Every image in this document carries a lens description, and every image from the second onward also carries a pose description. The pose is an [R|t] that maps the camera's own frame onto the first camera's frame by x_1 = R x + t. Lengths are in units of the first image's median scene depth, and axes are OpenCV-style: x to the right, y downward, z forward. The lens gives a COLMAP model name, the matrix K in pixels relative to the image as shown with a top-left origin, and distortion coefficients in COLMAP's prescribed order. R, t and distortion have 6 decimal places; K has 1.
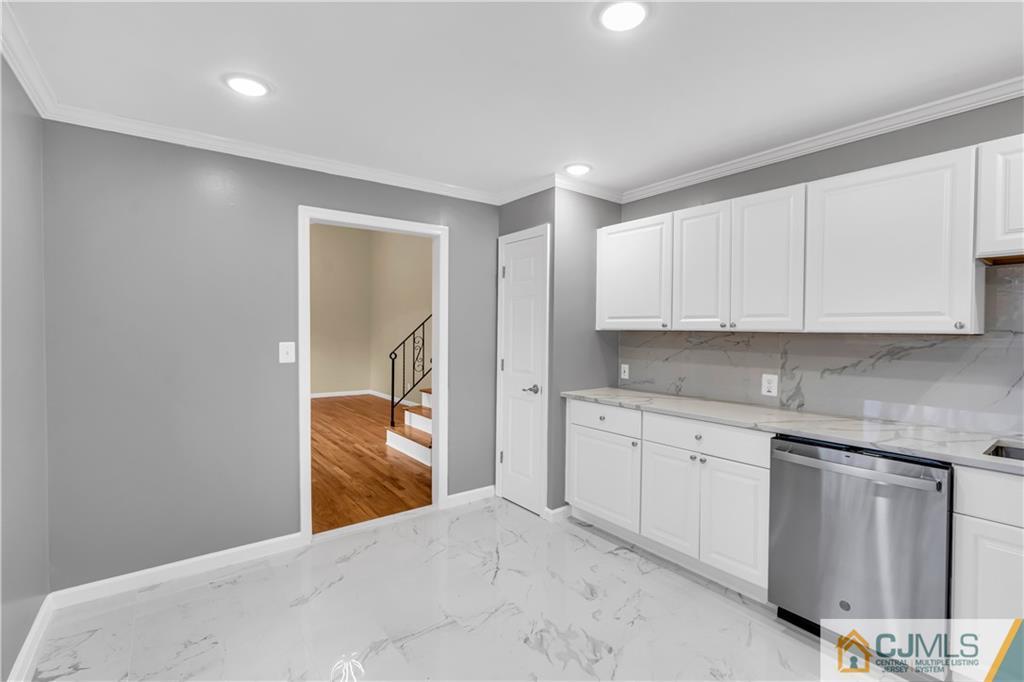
lens RADIAL K [[464.3, 0, 506.3], [0, 464.3, 335.1], [0, 0, 1]] dist [-0.008663, 0.003360]
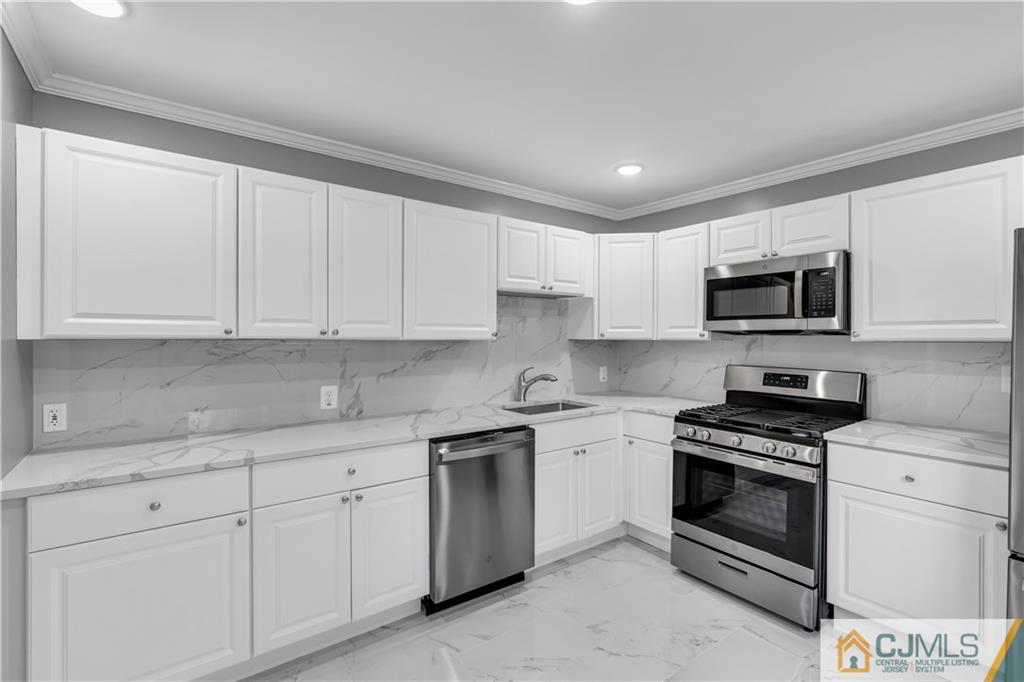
lens RADIAL K [[464.3, 0, 511.8], [0, 464.3, 338.3], [0, 0, 1]] dist [-0.008663, 0.003360]
pose [[-0.004121, -0.012718, 0.999911, -0.335526], [0.008380, 0.999884, 0.012752, -0.016940], [-0.999956, 0.008432, -0.004014, 0.618524]]
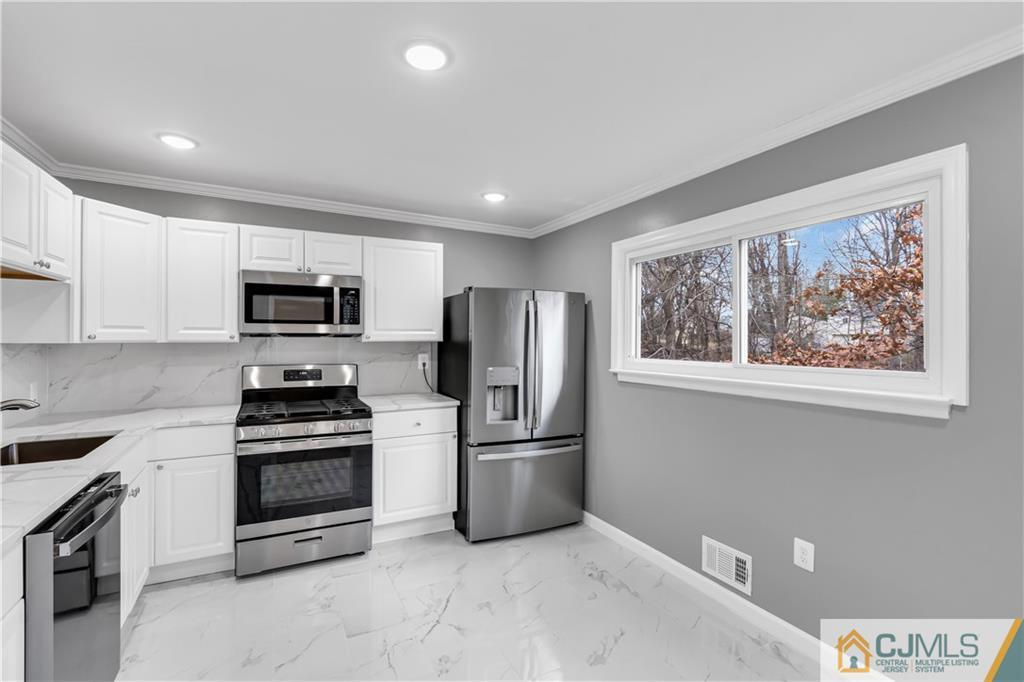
lens RADIAL K [[464.3, 0, 505.6], [0, 464.3, 337.2], [0, 0, 1]] dist [-0.008663, 0.003360]
pose [[-0.987631, -0.011135, 0.156401, -0.057707], [-0.009181, 0.999871, 0.013207, -0.026156], [-0.156528, 0.011608, -0.987605, 1.103503]]
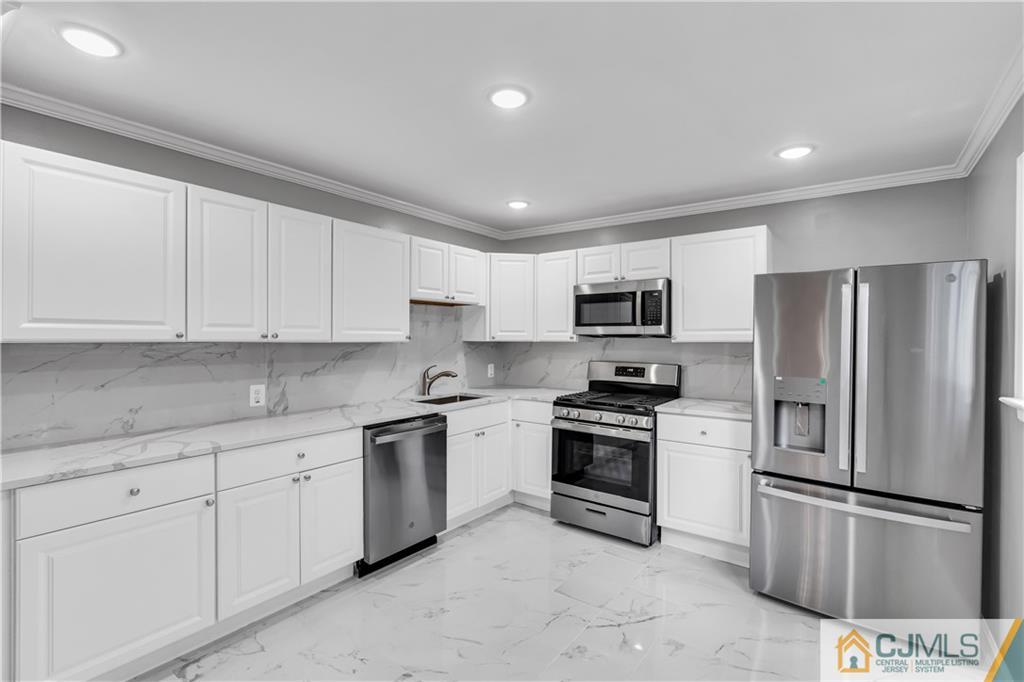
lens RADIAL K [[464.3, 0, 509.7], [0, 464.3, 339.3], [0, 0, 1]] dist [-0.008663, 0.003360]
pose [[-0.287242, -0.011717, 0.957786, -0.518699], [0.006034, 0.999883, 0.014041, -0.022706], [-0.957839, 0.009812, -0.287138, 0.738844]]
